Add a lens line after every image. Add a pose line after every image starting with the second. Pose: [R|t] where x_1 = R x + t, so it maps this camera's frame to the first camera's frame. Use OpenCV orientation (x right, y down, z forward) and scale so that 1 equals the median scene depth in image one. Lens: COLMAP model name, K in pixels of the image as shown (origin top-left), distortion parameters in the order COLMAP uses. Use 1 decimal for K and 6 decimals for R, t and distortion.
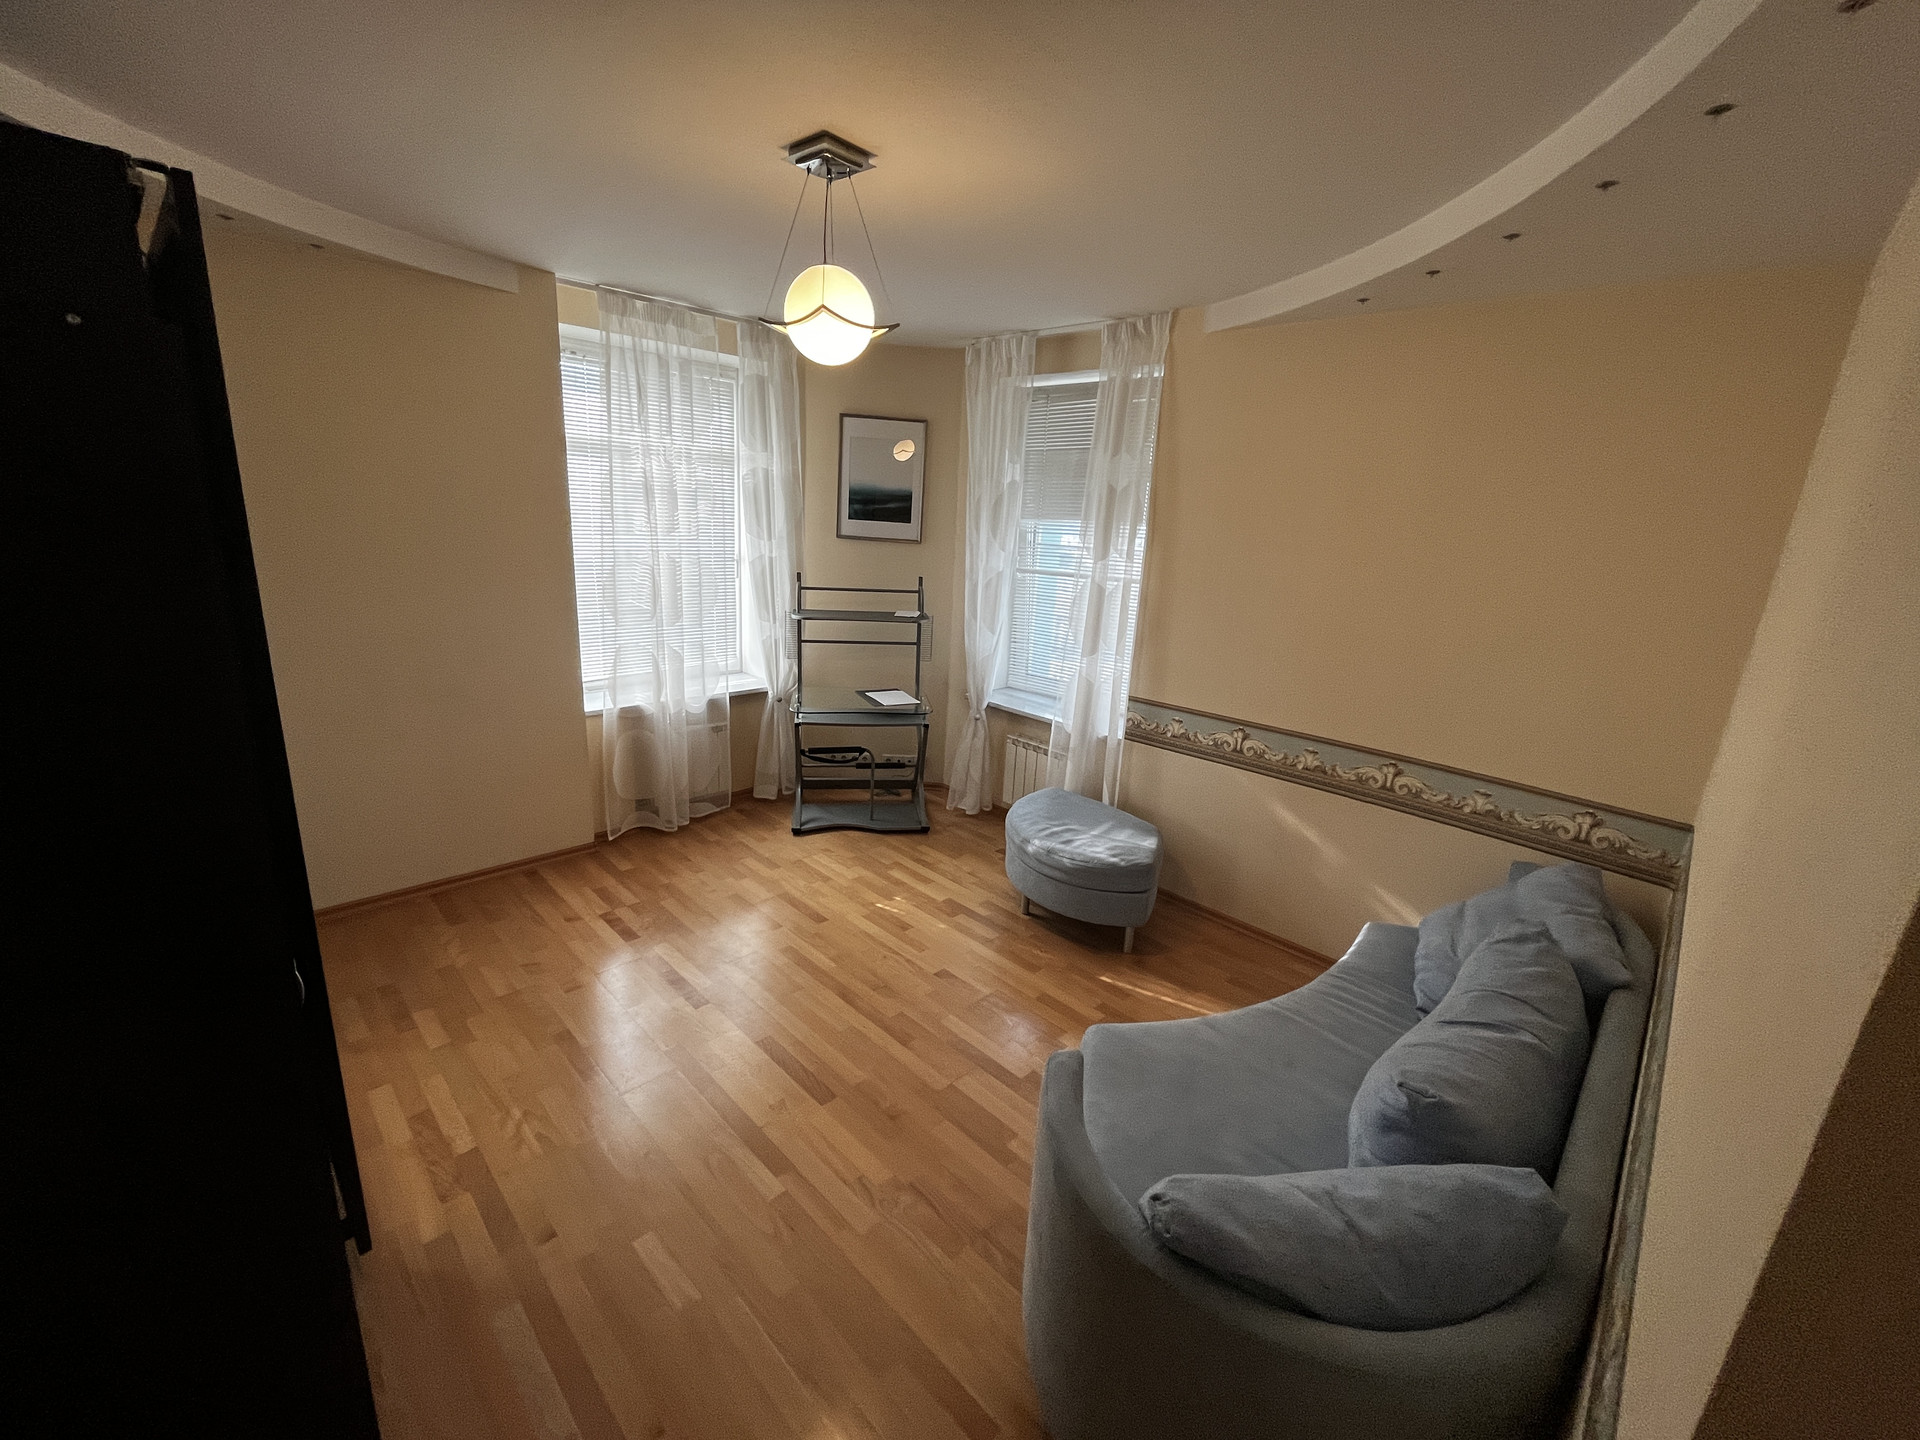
lens RADIAL K [[790.8, 0, 956.4], [0, 790.8, 721.0], [0, 0, 1]] dist [-0.000570, 0.000476]
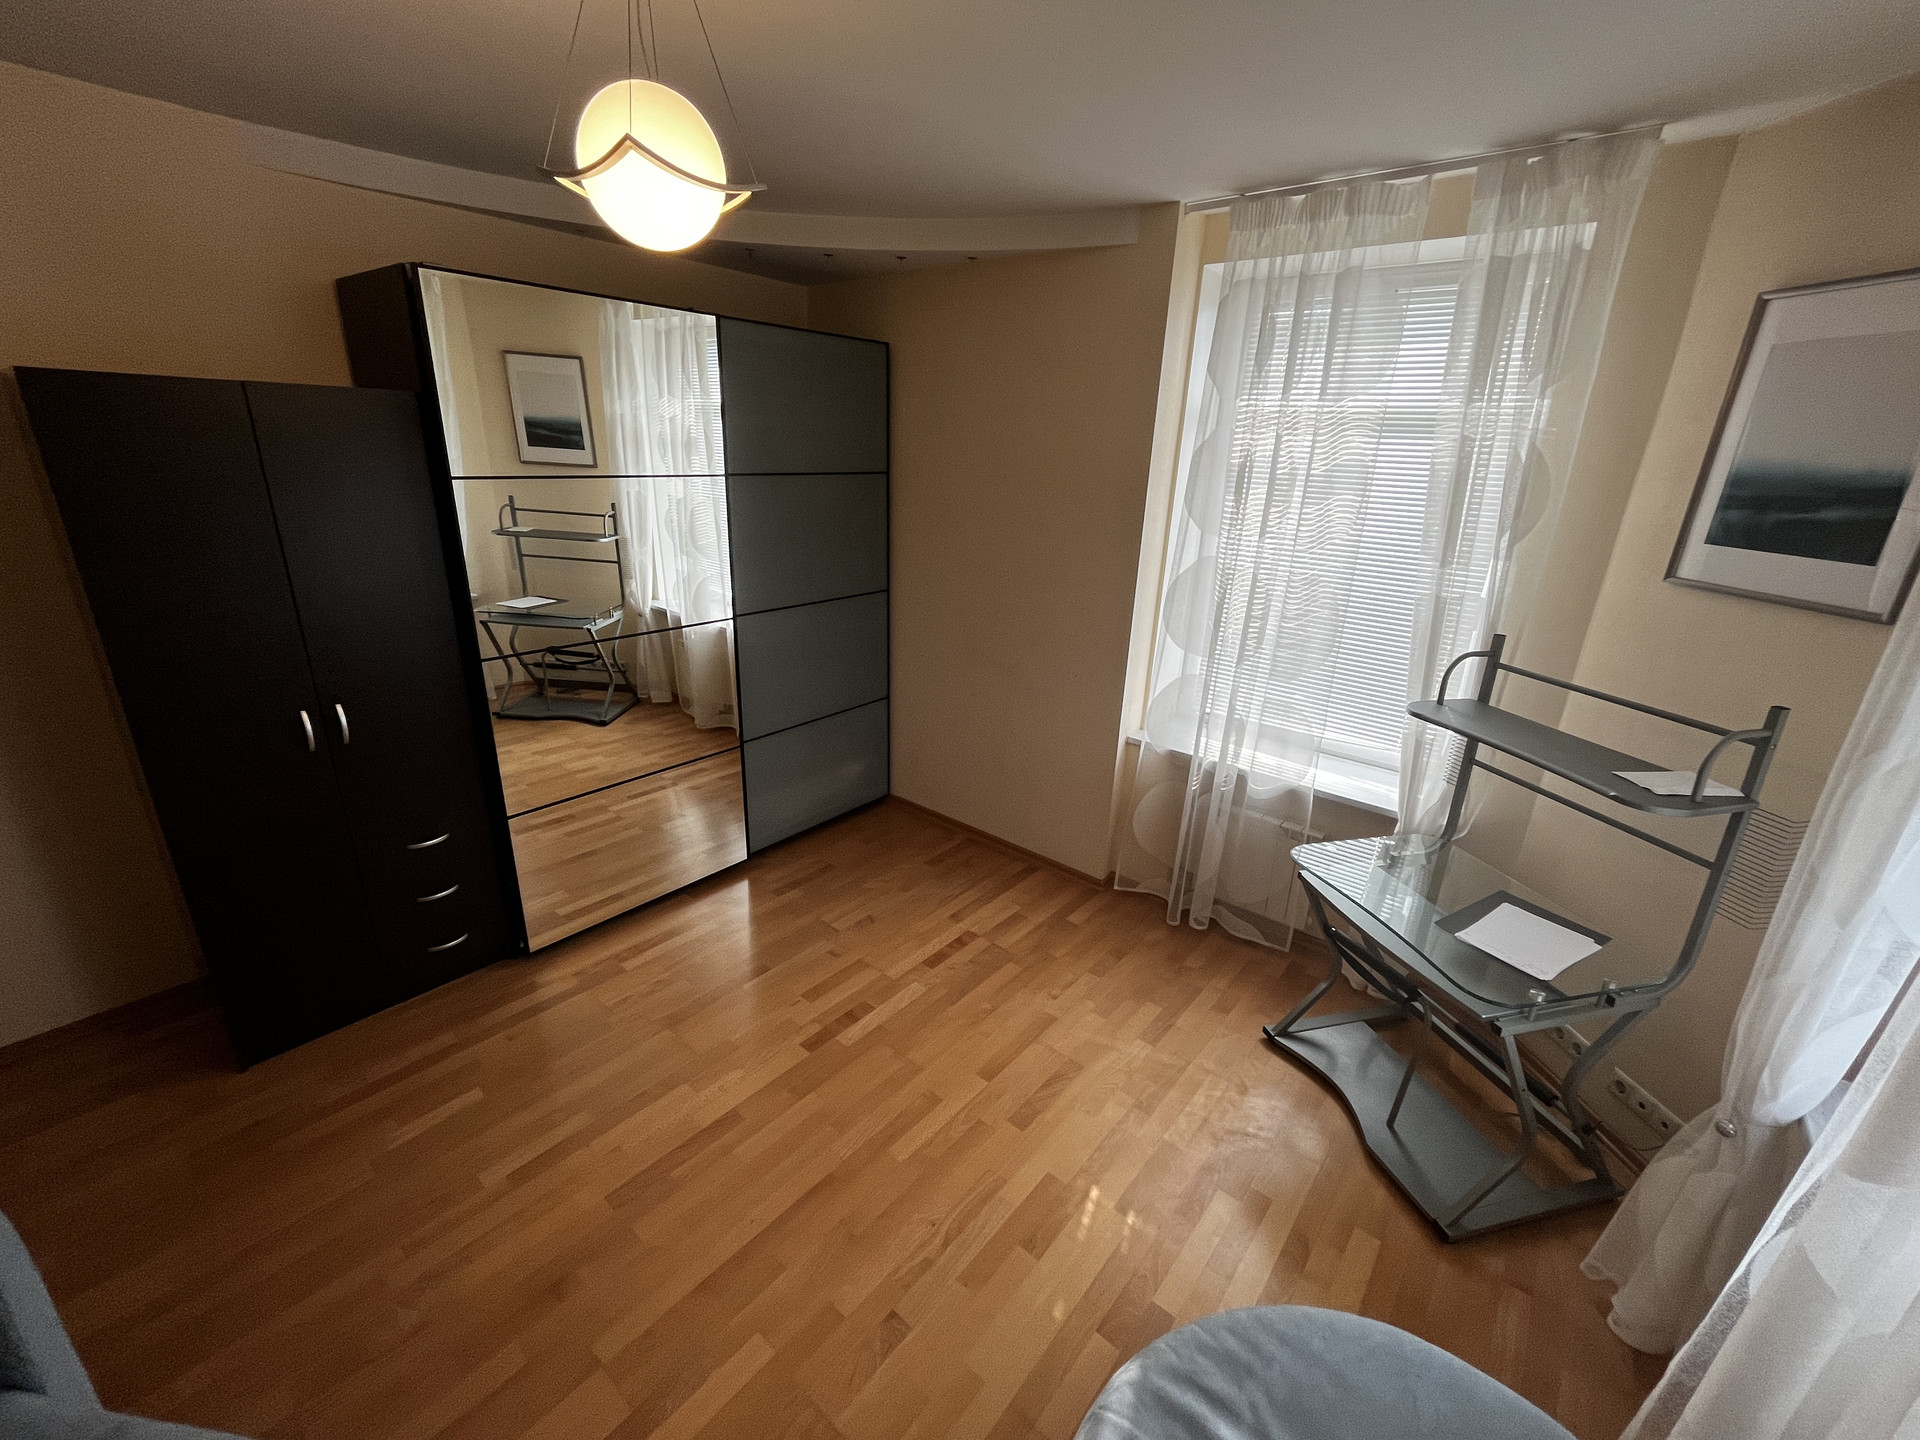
lens RADIAL K [[790.8, 0, 956.4], [0, 790.8, 721.0], [0, 0, 1]] dist [-0.000570, 0.000476]
pose [[0.095947, 0.285931, -0.953434, 0.327398], [-0.285790, 0.925438, 0.248775, -0.189324], [0.953477, 0.248613, 0.170510, 0.679976]]
